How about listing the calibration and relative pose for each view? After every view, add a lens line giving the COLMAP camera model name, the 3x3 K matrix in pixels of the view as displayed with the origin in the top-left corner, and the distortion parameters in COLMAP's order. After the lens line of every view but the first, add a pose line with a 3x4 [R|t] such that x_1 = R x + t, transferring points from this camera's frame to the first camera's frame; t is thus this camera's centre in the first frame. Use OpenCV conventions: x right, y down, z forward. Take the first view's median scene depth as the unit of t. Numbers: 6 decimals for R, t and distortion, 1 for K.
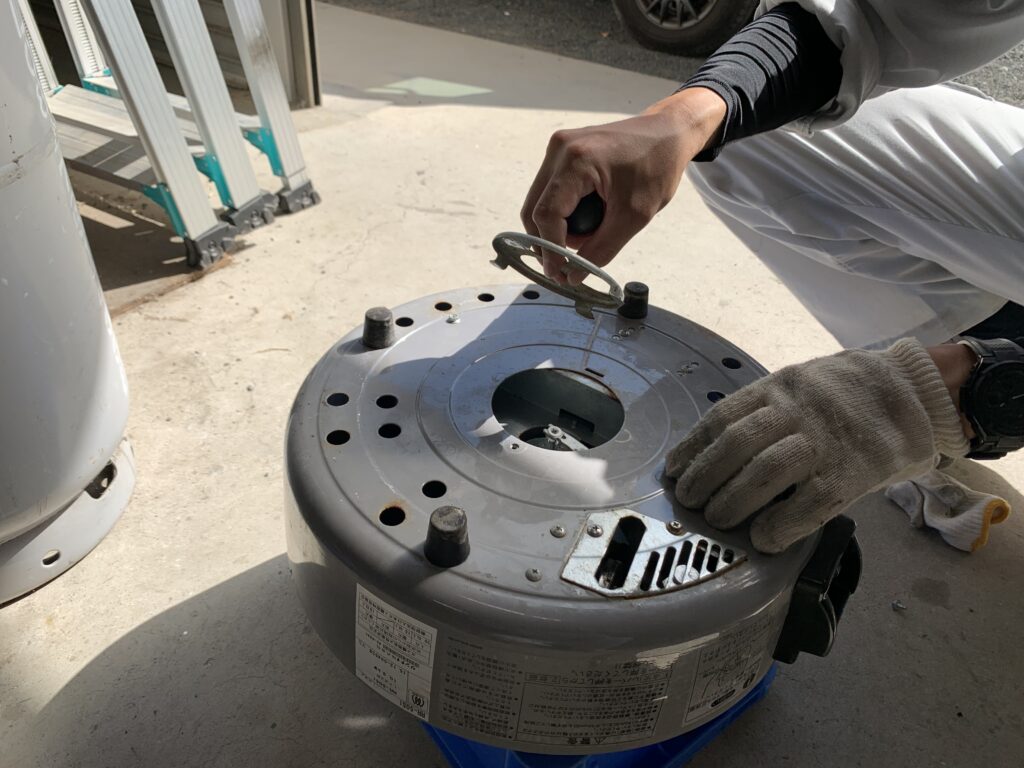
lens RADIAL K [[785.3, 0, 508.3], [0, 785.3, 380.5], [0, 0, 1]] dist [0.001137, 0.003023]
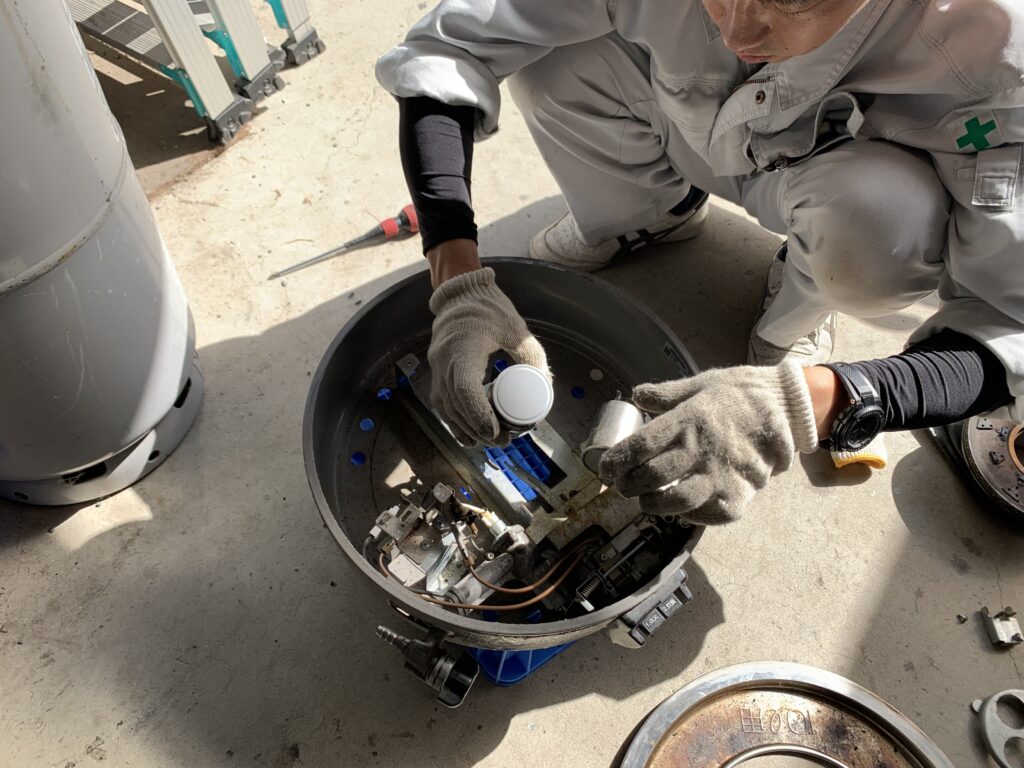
lens RADIAL K [[779.4, 0, 507.3], [0, 779.4, 367.2], [0, 0, 1]] dist [0.014342, -0.007440]
pose [[0.999571, 0.025572, 0.014249, -0.009005], [-0.028824, 0.944778, 0.326441, -0.221480], [-0.005114, -0.326712, 0.945110, -0.116022]]
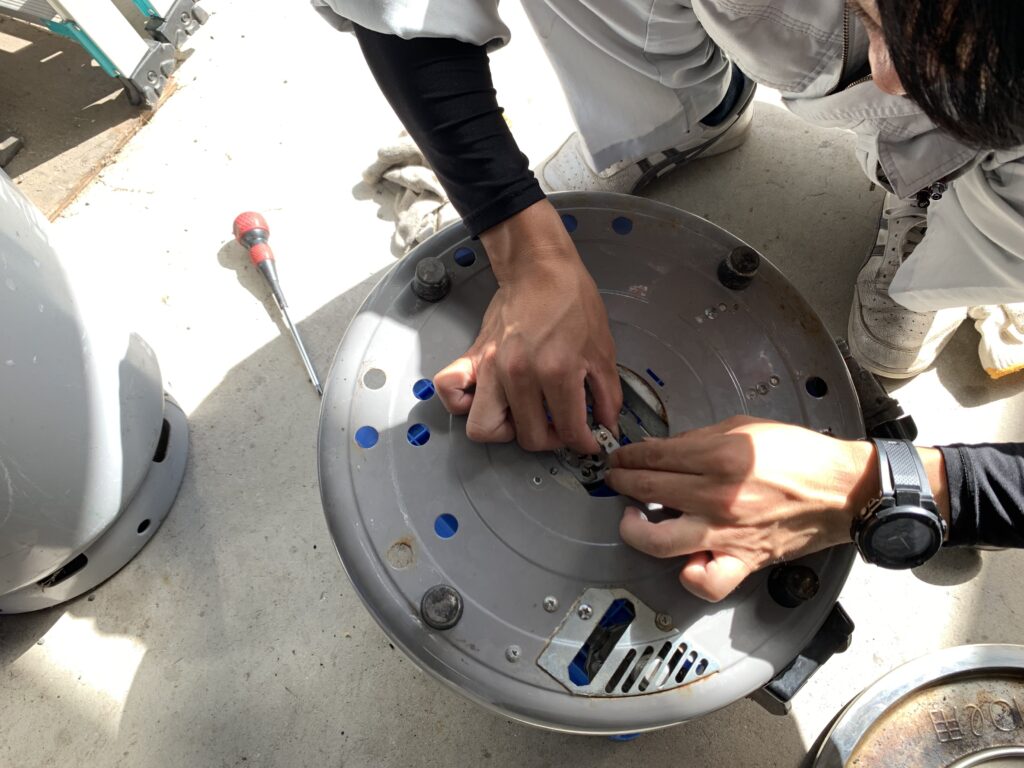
lens RADIAL K [[784.3, 0, 515.2], [0, 784.3, 365.0], [0, 0, 1]] dist [0.002905, 0.002947]
pose [[0.987105, -0.159708, -0.010784, -0.029365], [0.148013, 0.885018, 0.441402, -0.219868], [-0.060951, -0.437306, 0.897245, 0.077590]]
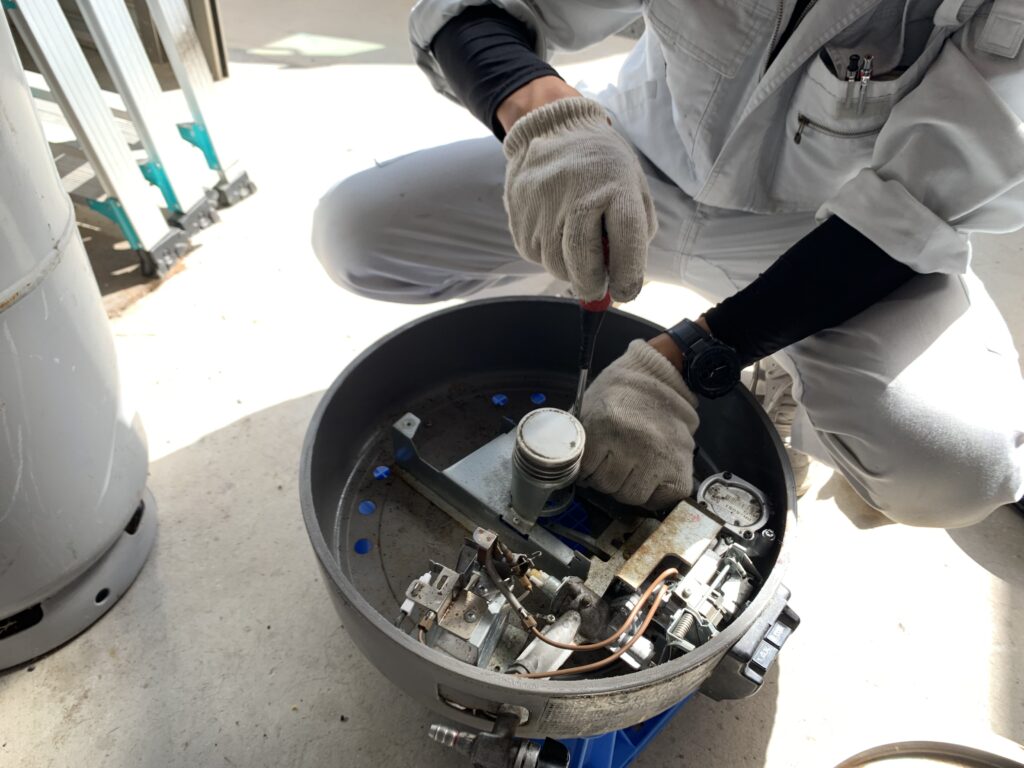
lens RADIAL K [[785.3, 0, 508.3], [0, 785.3, 380.5], [0, 0, 1]] dist [0.001137, 0.003023]
pose [[0.987945, -0.093282, 0.123542, -0.087780], [0.081147, 0.991686, 0.099869, -0.078525], [-0.131831, -0.088640, 0.987301, -0.062557]]
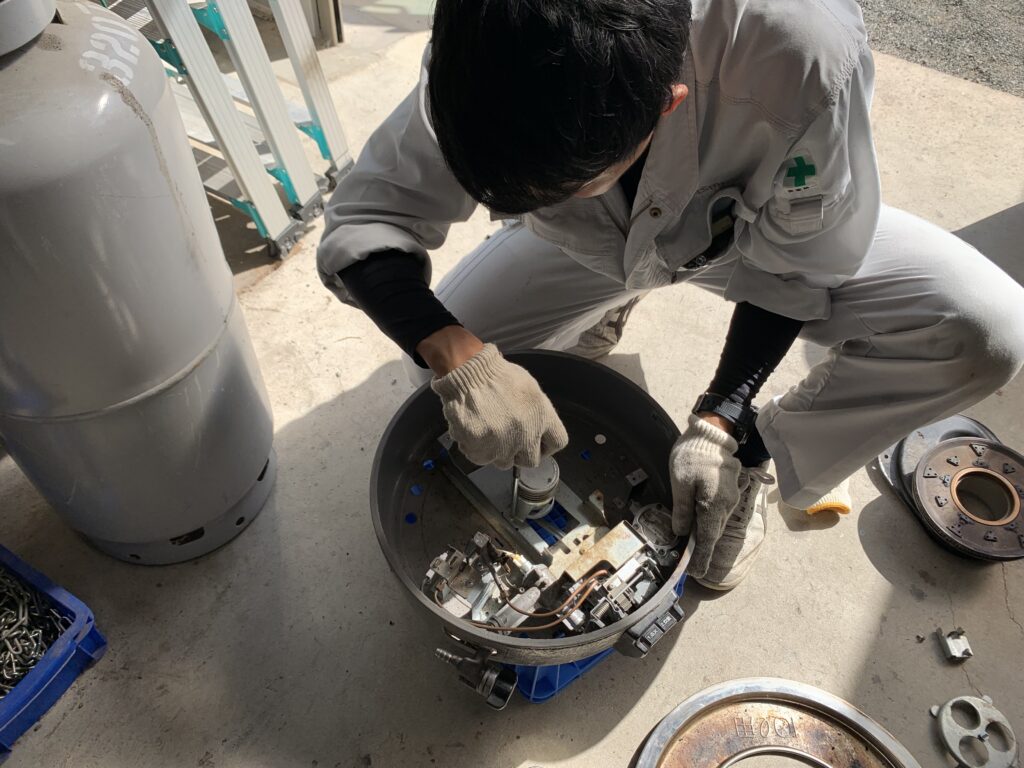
lens RADIAL K [[765.0, 0, 506.2], [0, 765.0, 382.2], [0, 0, 1]] dist [0.090366, -0.148319]
pose [[0.999968, -0.008025, -0.000703, -0.024781], [0.007941, 0.967223, 0.253804, -0.273339], [-0.001357, -0.253801, 0.967256, -0.275224]]
